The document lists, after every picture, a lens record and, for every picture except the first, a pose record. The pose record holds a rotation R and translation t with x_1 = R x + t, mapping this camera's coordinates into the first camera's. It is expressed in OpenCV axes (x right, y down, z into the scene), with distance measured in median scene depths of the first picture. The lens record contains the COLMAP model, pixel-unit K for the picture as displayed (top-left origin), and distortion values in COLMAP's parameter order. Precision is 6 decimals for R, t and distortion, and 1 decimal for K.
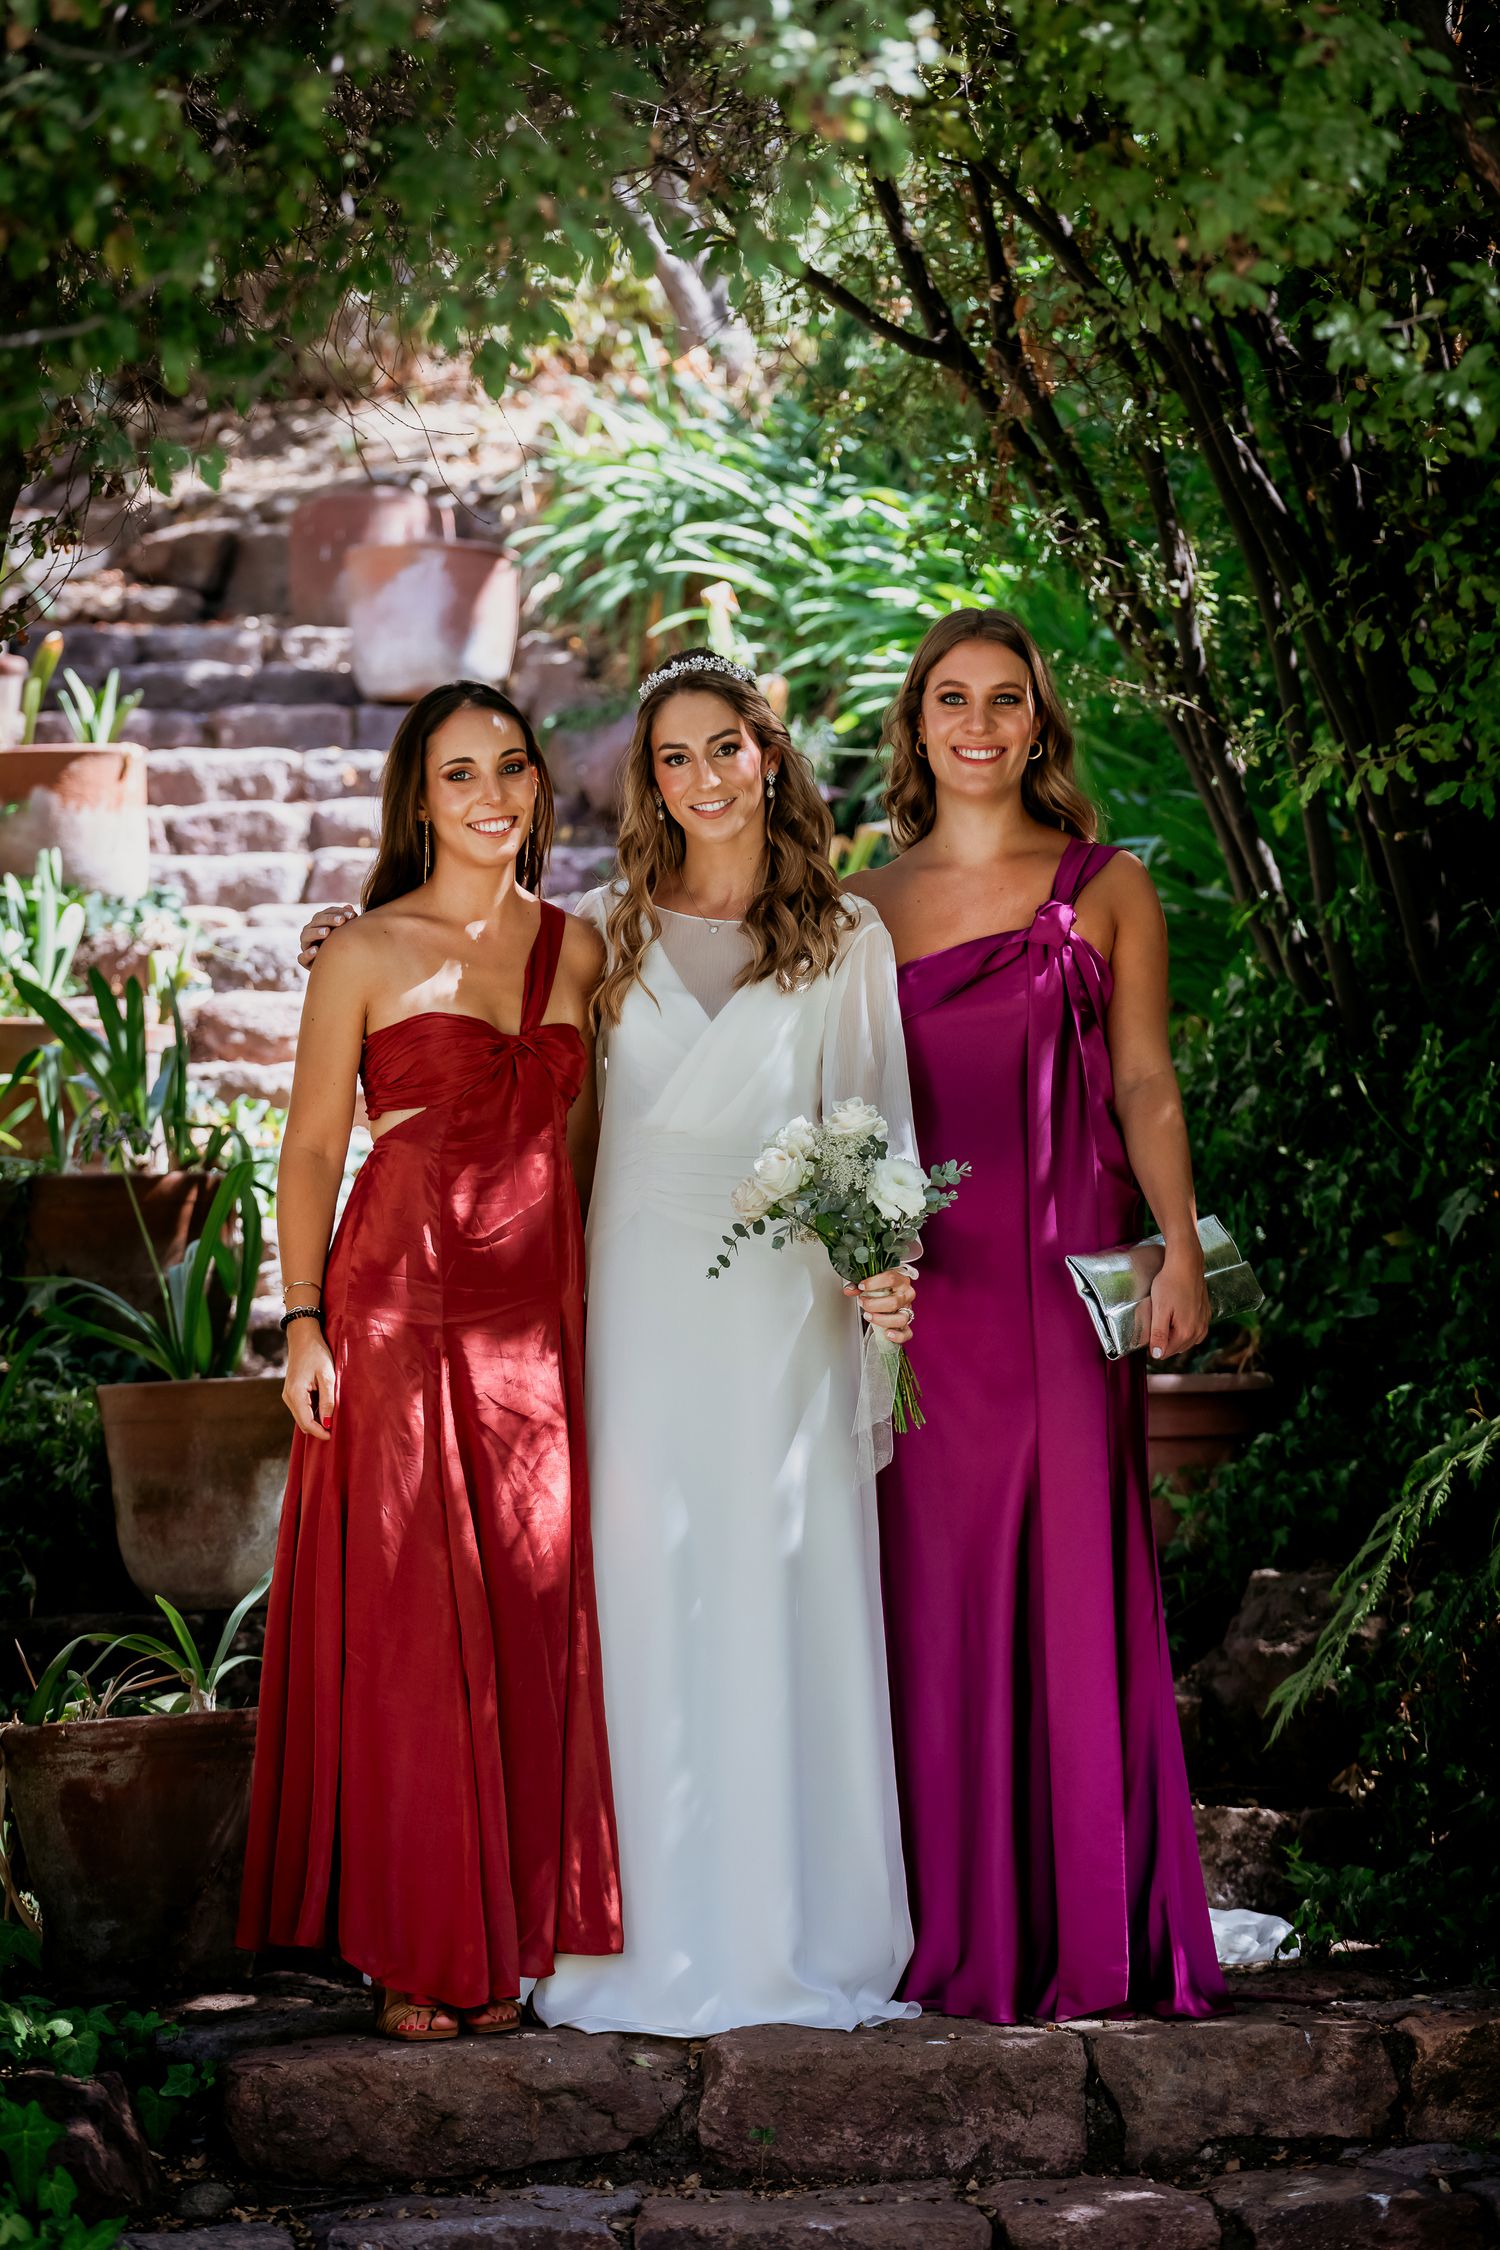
lens RADIAL K [[7339.9, 0, 750.0], [0, 7339.9, 1125.0], [0, 0, 1]] dist [0.008449, 1.036604]
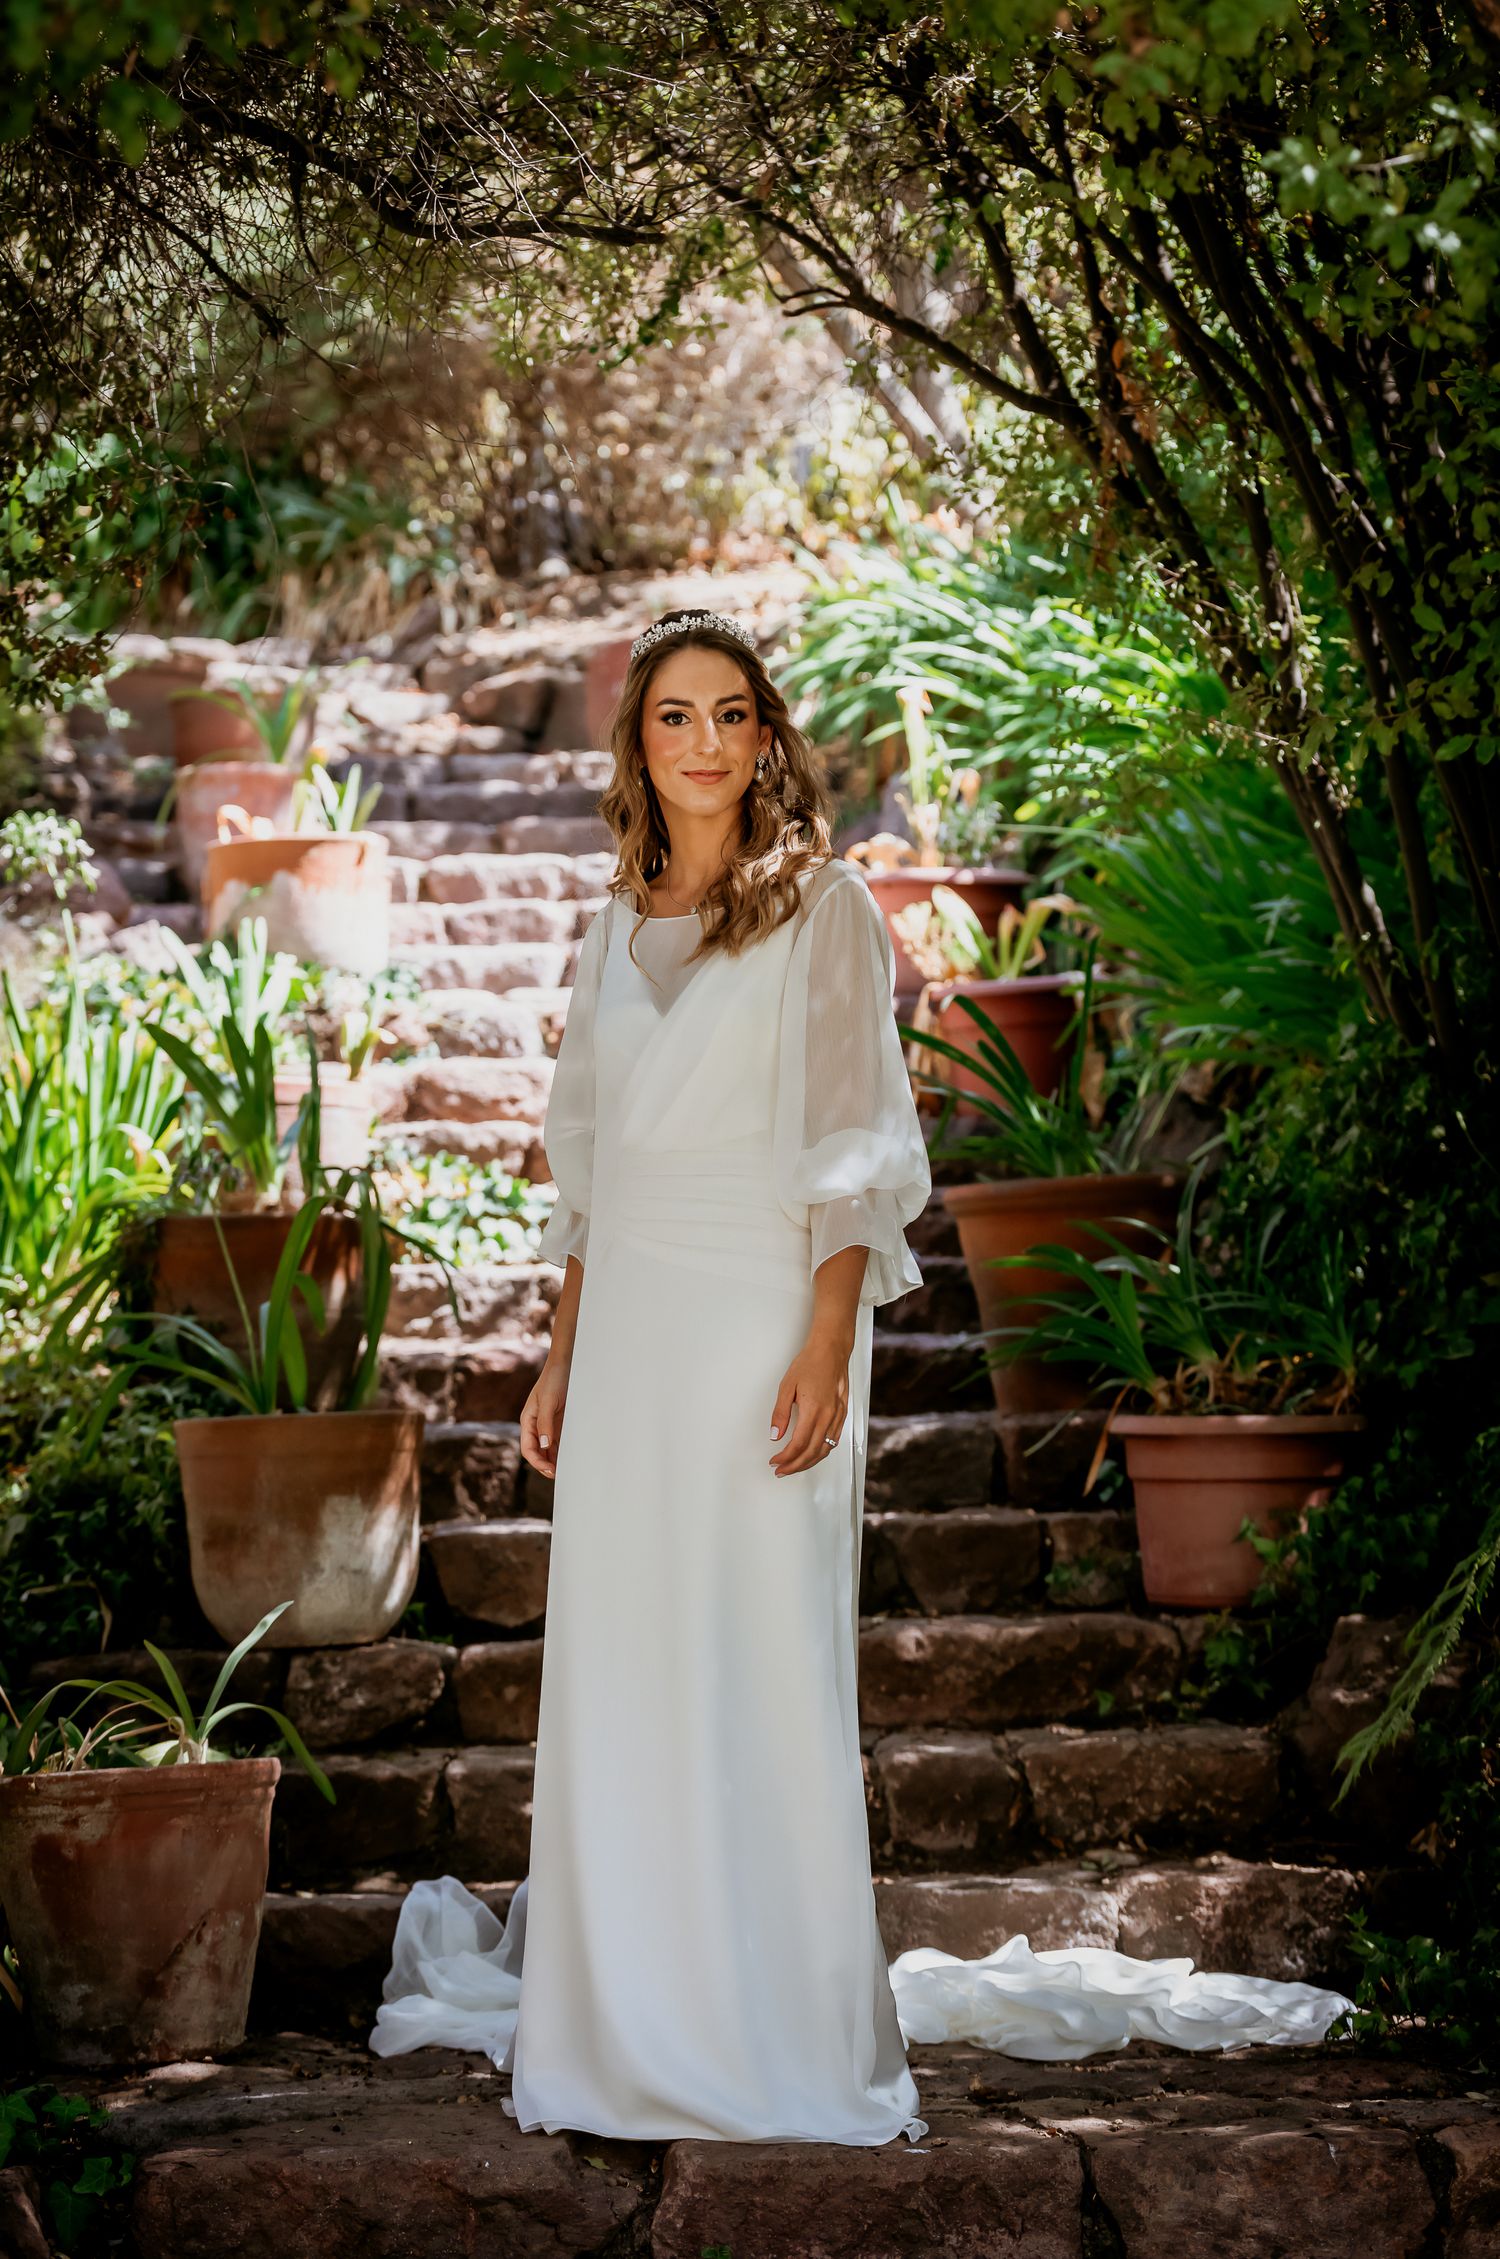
lens RADIAL K [[5168.7, 0, 749.0], [0, 5168.7, 1069.1], [0, 0, 1]] dist [0.051330, -0.024937]
pose [[0.995415, -0.001002, -0.095649, 0.053328], [-0.002326, 0.999396, -0.034676, 0.011300], [0.095626, 0.034739, 0.994811, 0.289548]]
